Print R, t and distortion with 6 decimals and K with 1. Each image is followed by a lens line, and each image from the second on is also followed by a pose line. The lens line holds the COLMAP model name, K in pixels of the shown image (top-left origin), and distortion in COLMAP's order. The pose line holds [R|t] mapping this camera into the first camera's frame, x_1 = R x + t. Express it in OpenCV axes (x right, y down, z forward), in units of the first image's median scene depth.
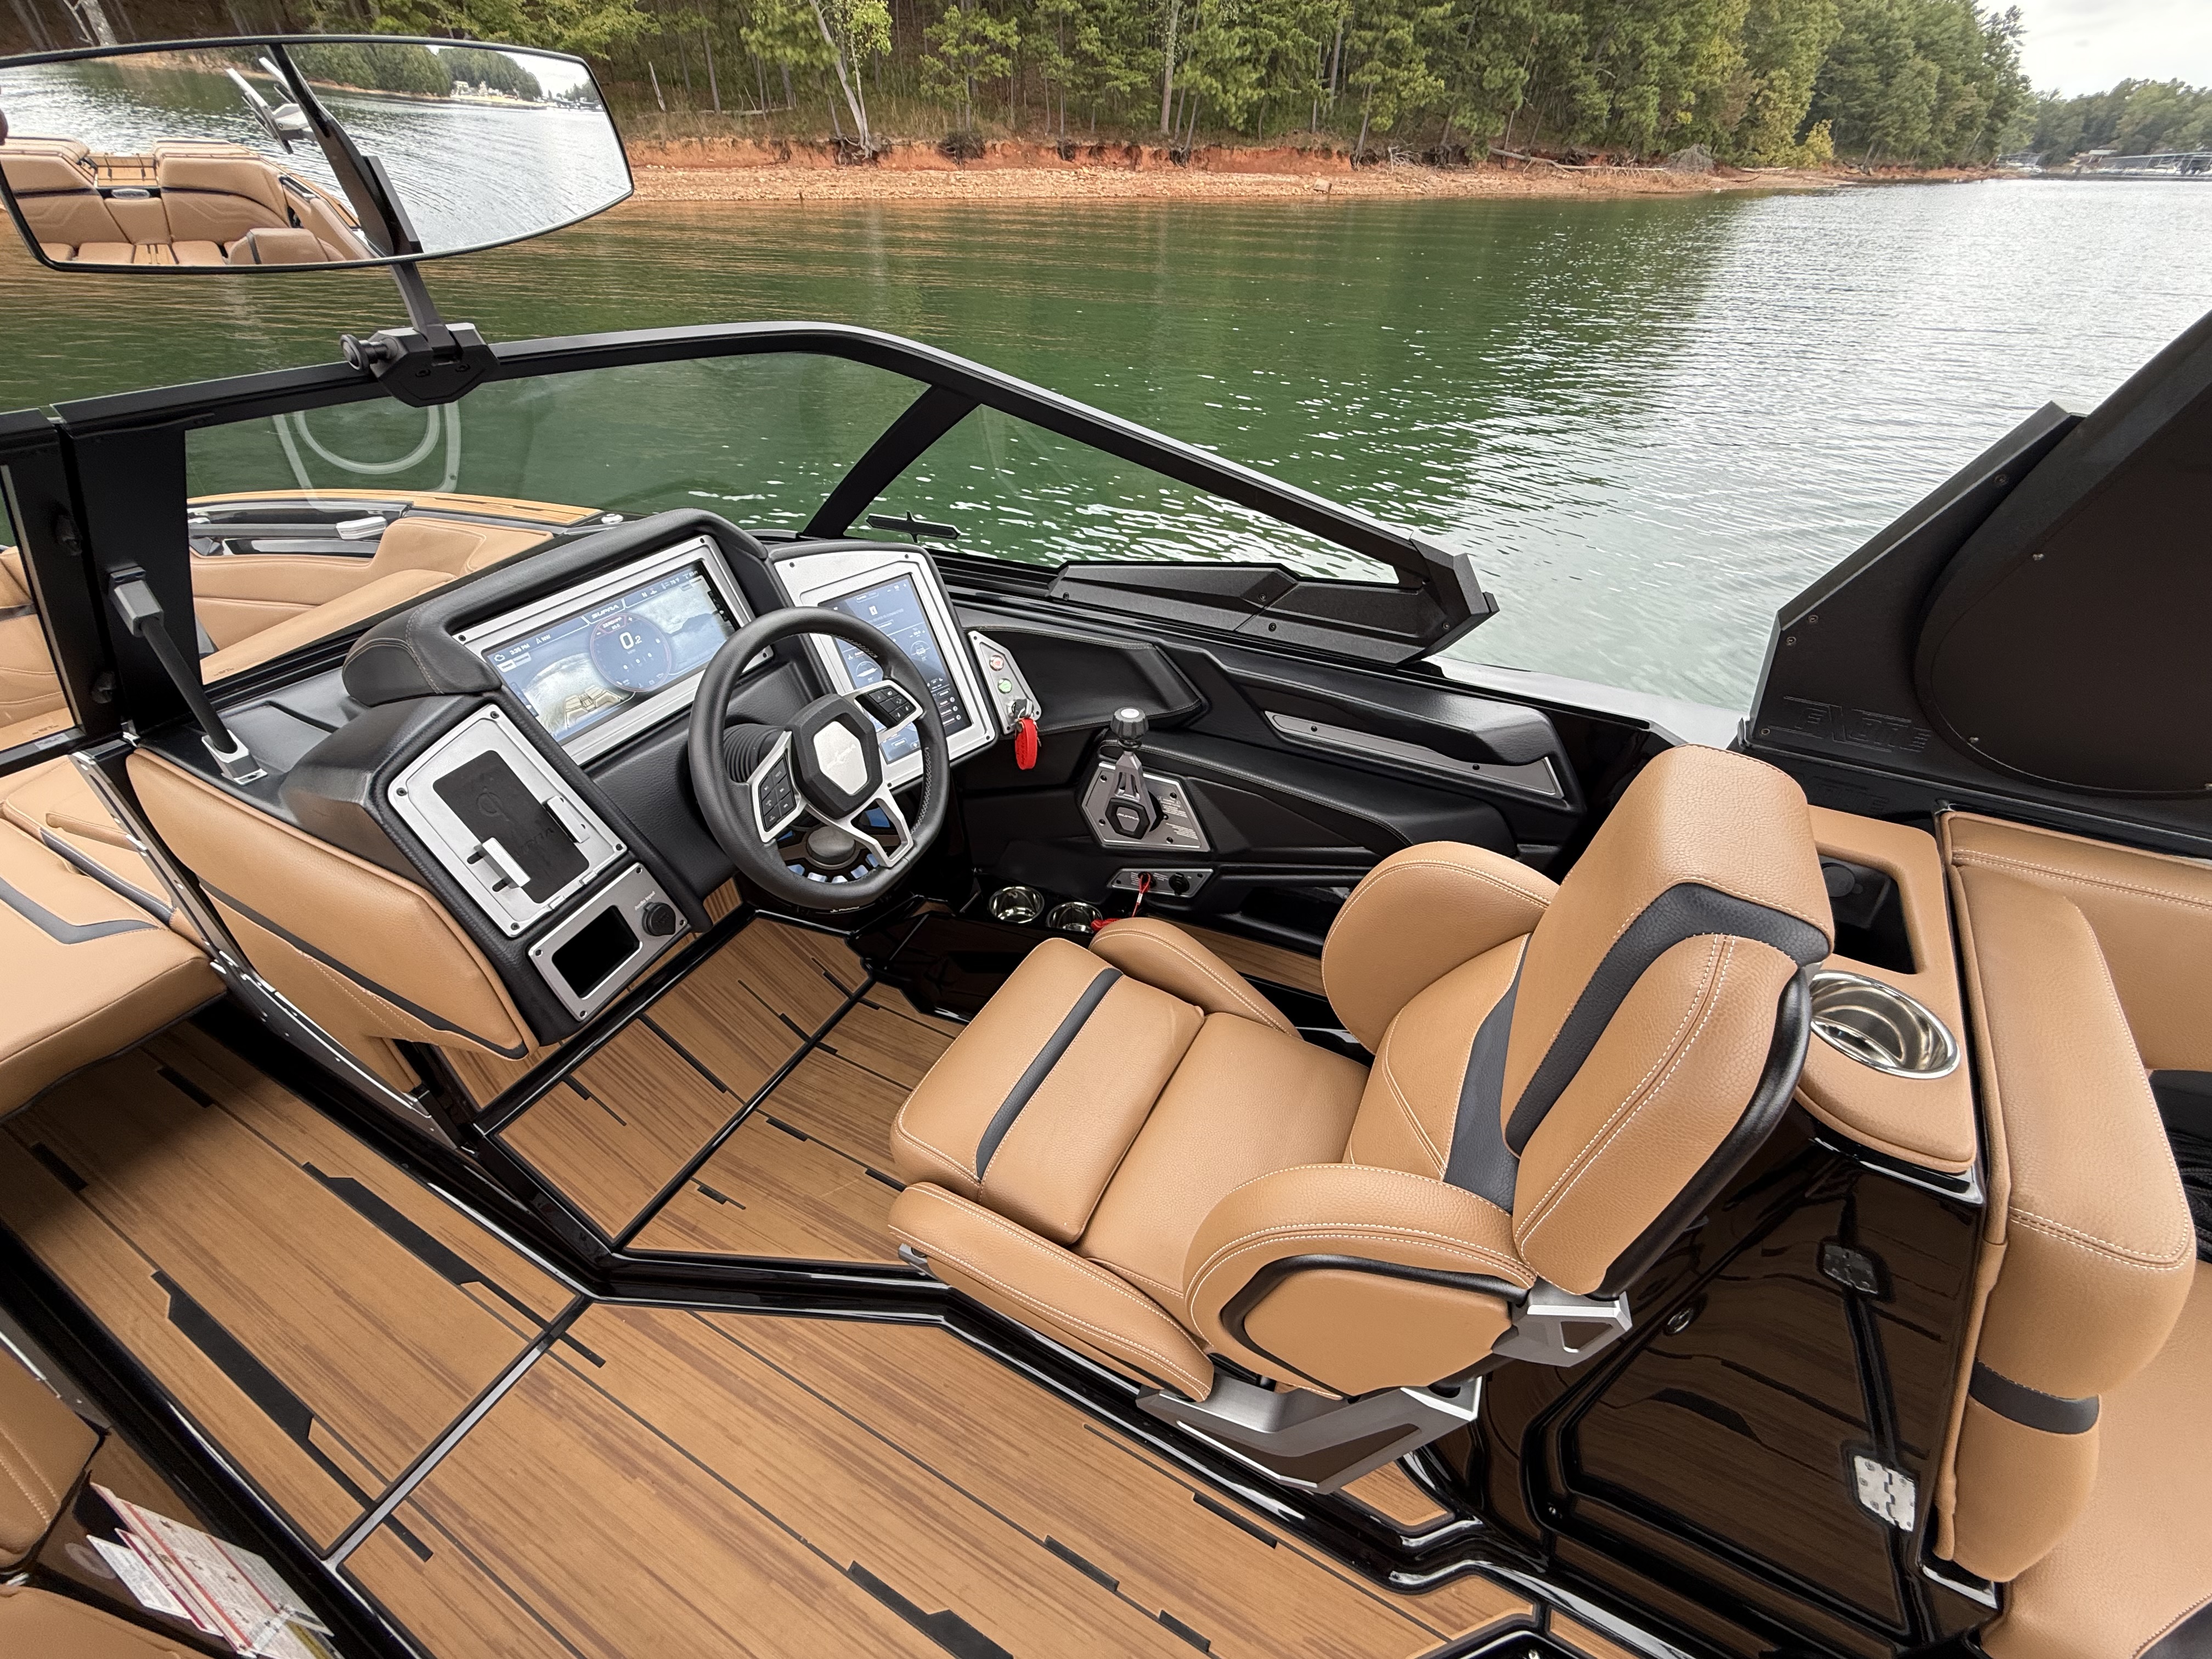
lens RADIAL K [[886.5, 0, 1111.4], [0, 886.5, 827.6], [0, 0, 1]] dist [-0.000056, -0.000010]
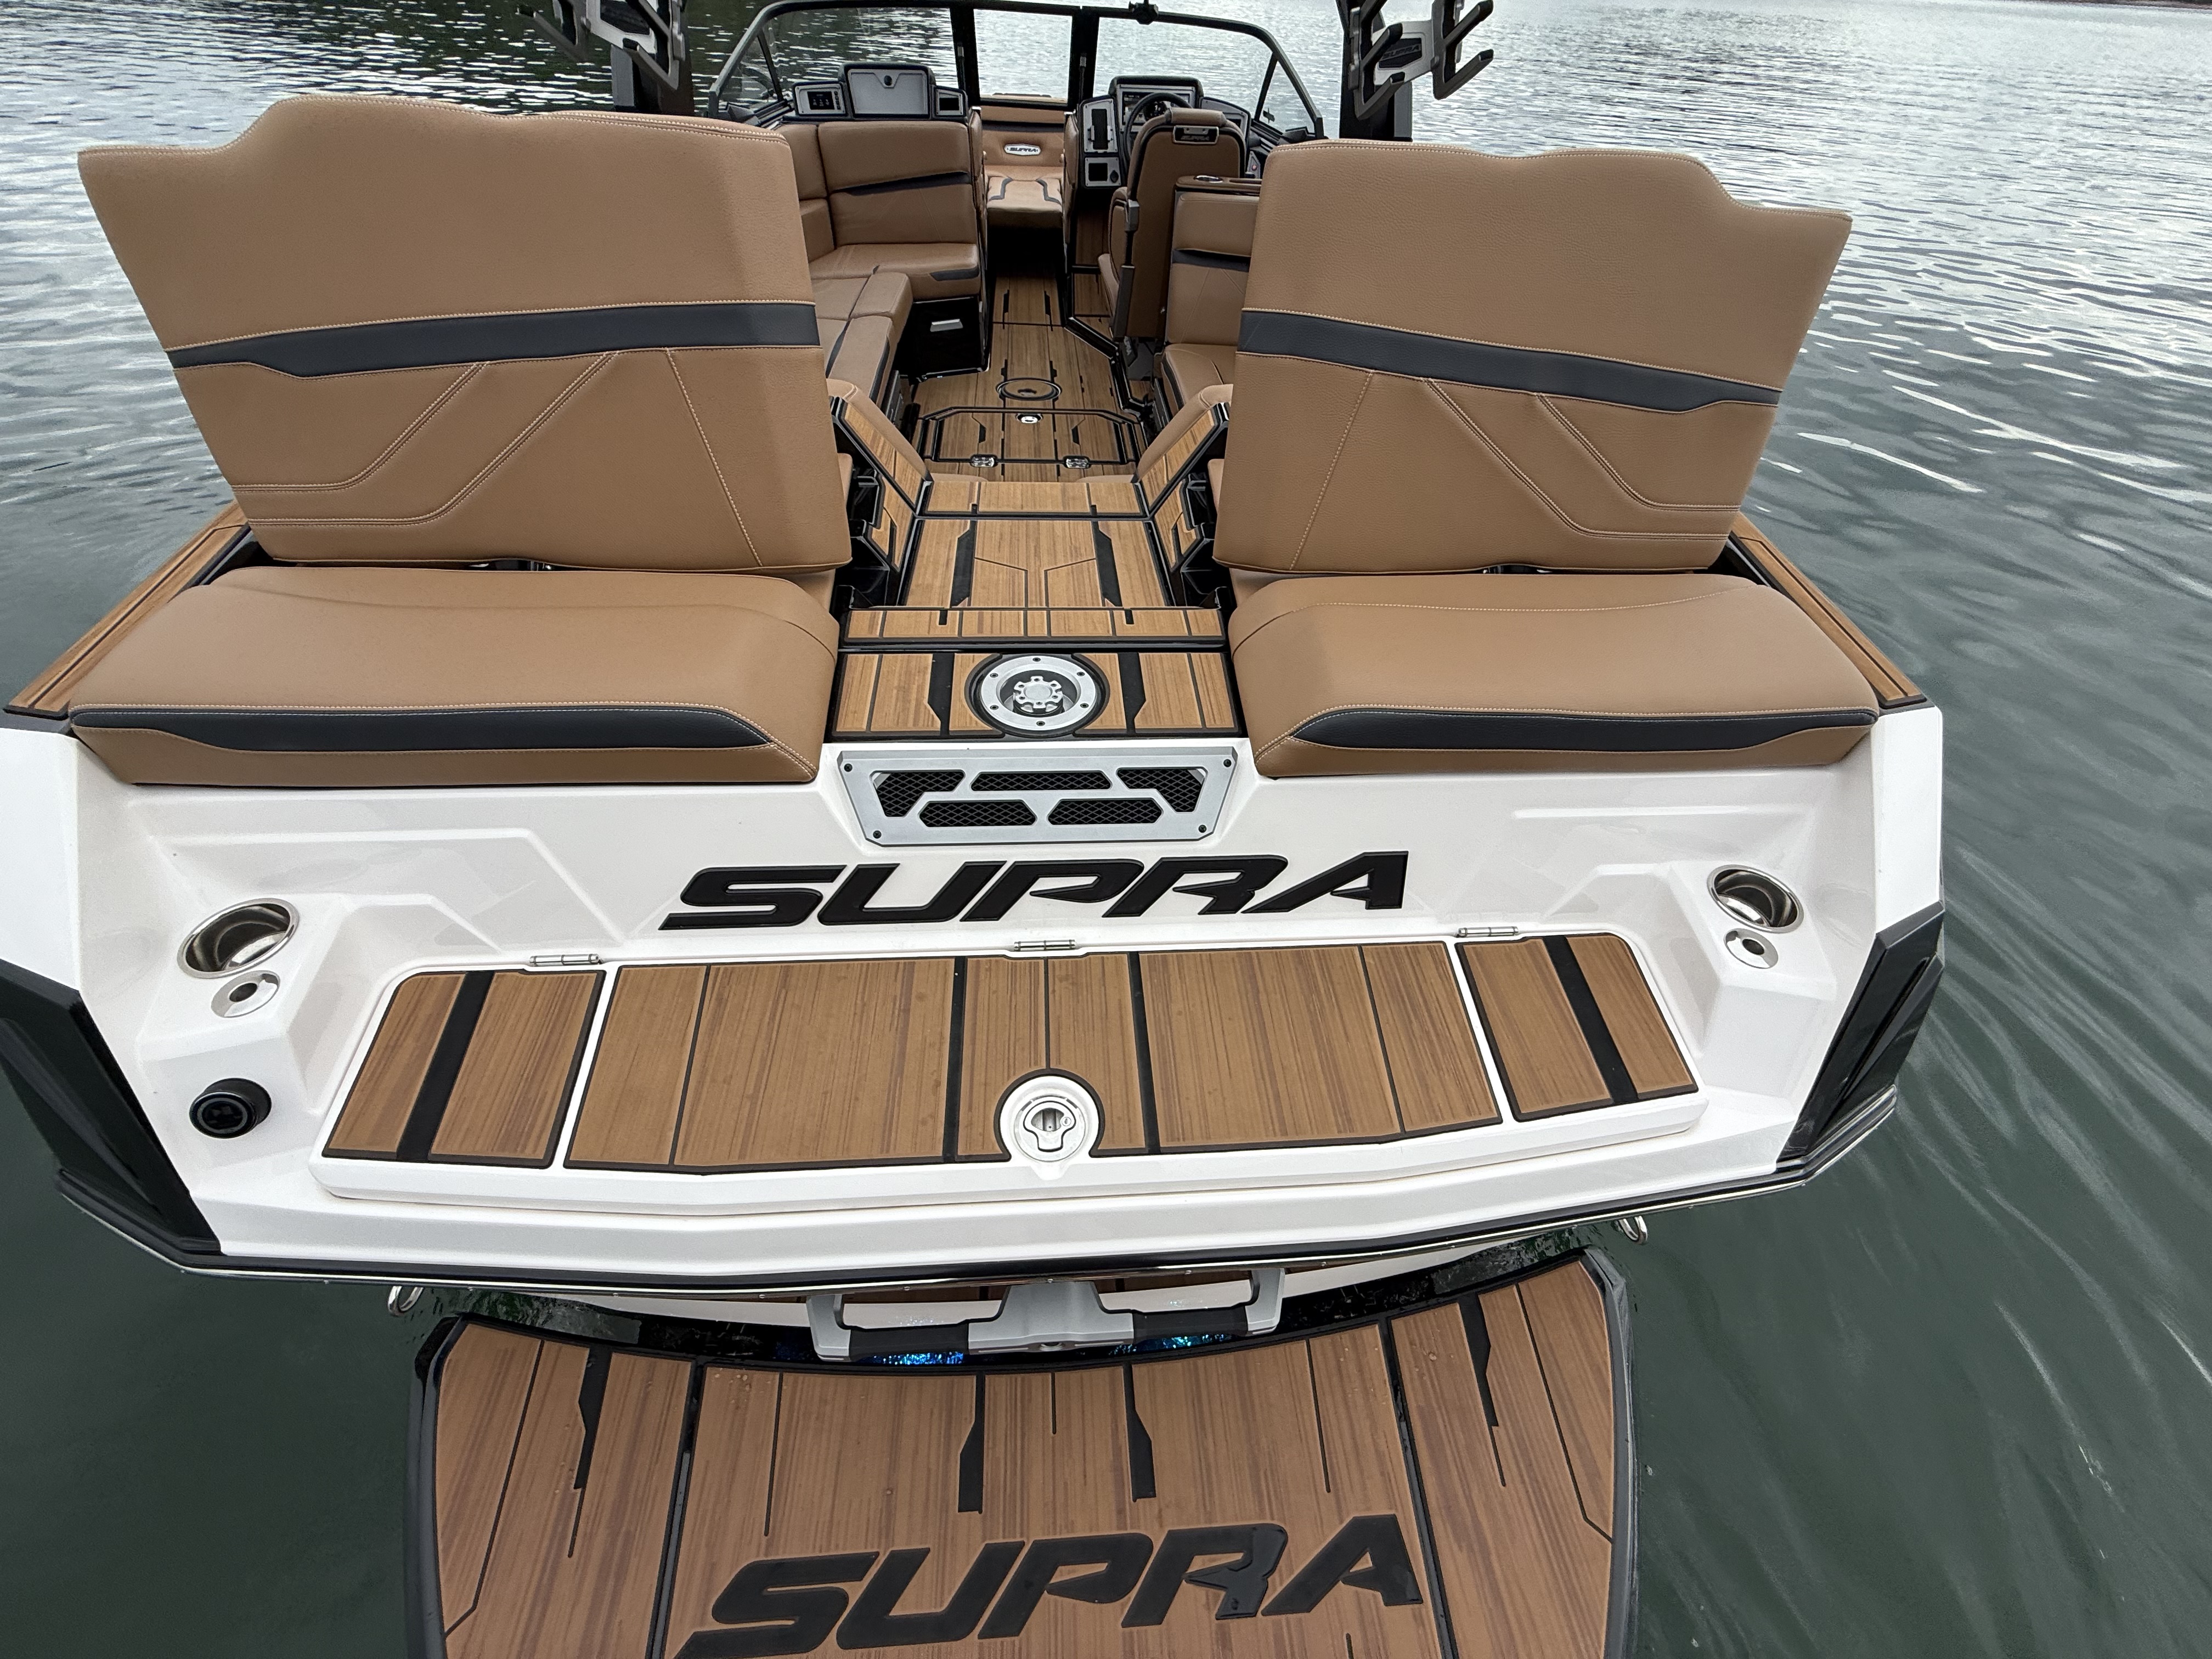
lens RADIAL K [[886.5, 0, 1100.9], [0, 886.5, 829.4], [0, 0, 1]] dist [-0.000056, -0.000010]
pose [[0.517647, 0.624265, -0.585094, 3.604427], [-0.548986, 0.766853, 0.332491, 1.059790], [0.656244, 0.149095, 0.739672, -1.534240]]
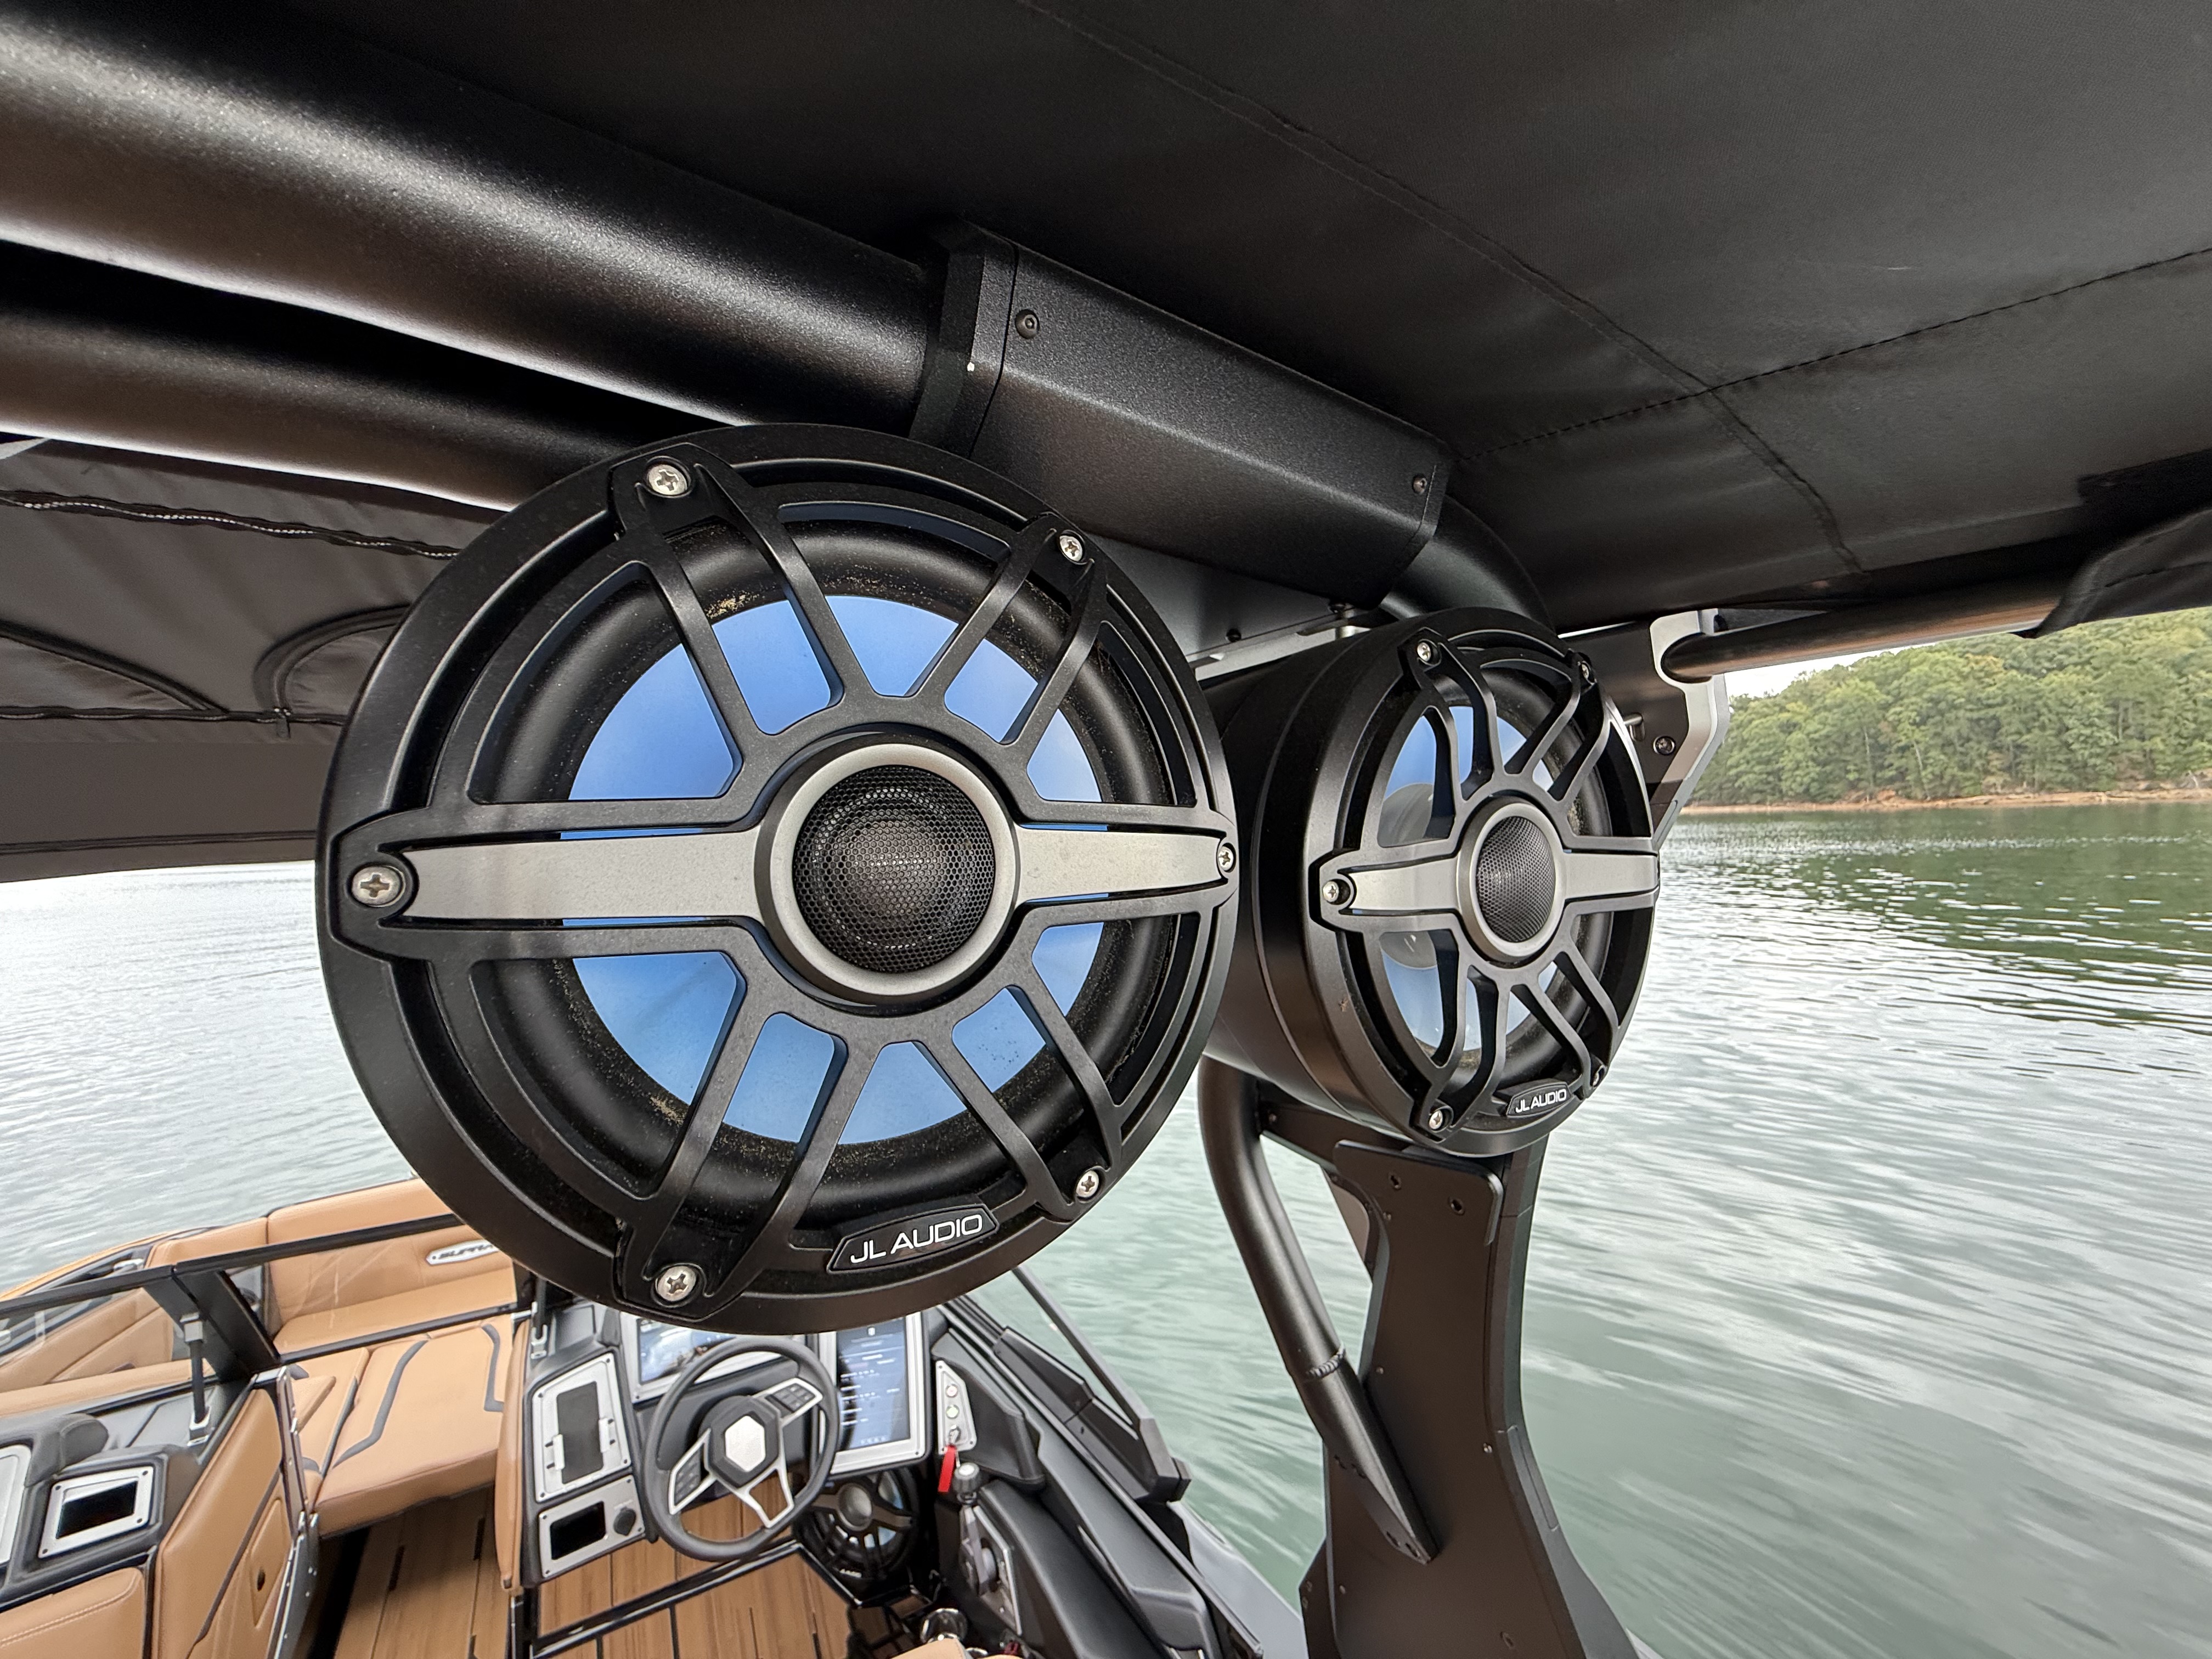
lens RADIAL K [[886.5, 0, 1100.7], [0, 886.5, 813.8], [0, 0, 1]] dist [-0.000056, -0.000010]
pose [[0.851551, -0.033281, -0.523214, 1.126517], [-0.296514, 0.792462, -0.532995, -0.317920], [0.432366, 0.609013, 0.664953, -0.490638]]
